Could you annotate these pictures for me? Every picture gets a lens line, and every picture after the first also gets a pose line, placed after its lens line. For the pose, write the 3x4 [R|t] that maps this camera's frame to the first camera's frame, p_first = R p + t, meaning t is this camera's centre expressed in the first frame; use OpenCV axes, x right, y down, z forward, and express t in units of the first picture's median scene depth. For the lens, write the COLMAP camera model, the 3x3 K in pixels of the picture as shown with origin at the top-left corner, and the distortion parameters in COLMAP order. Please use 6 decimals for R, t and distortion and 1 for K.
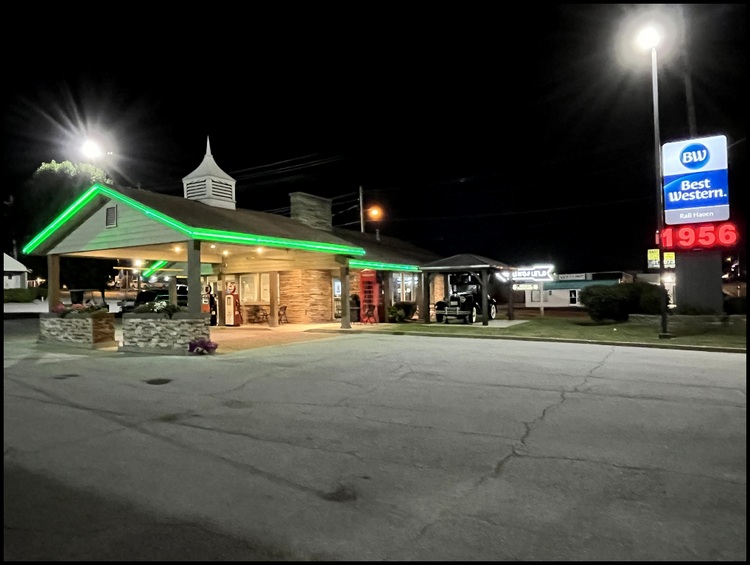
lens RADIAL K [[531.4, 0, 375.0], [0, 531.4, 282.5], [0, 0, 1]] dist [0.000204, -0.001113]
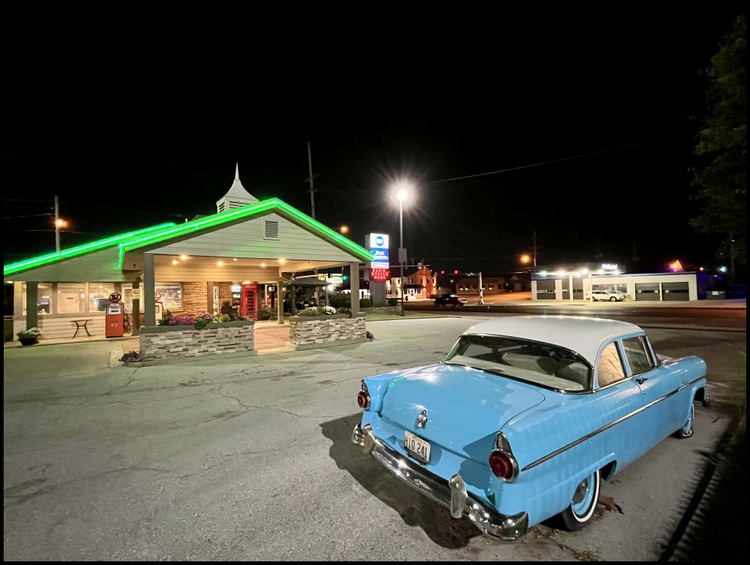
lens RADIAL K [[344.0, 0, 375.0], [0, 344.0, 282.5], [0, 0, 1]] dist [-0.000854, -0.000834]
pose [[0.385081, 0.035981, 0.922181, -0.768717], [-0.005823, 0.999315, -0.036559, 0.006042], [-0.922864, 0.008709, 0.385027, 0.387544]]
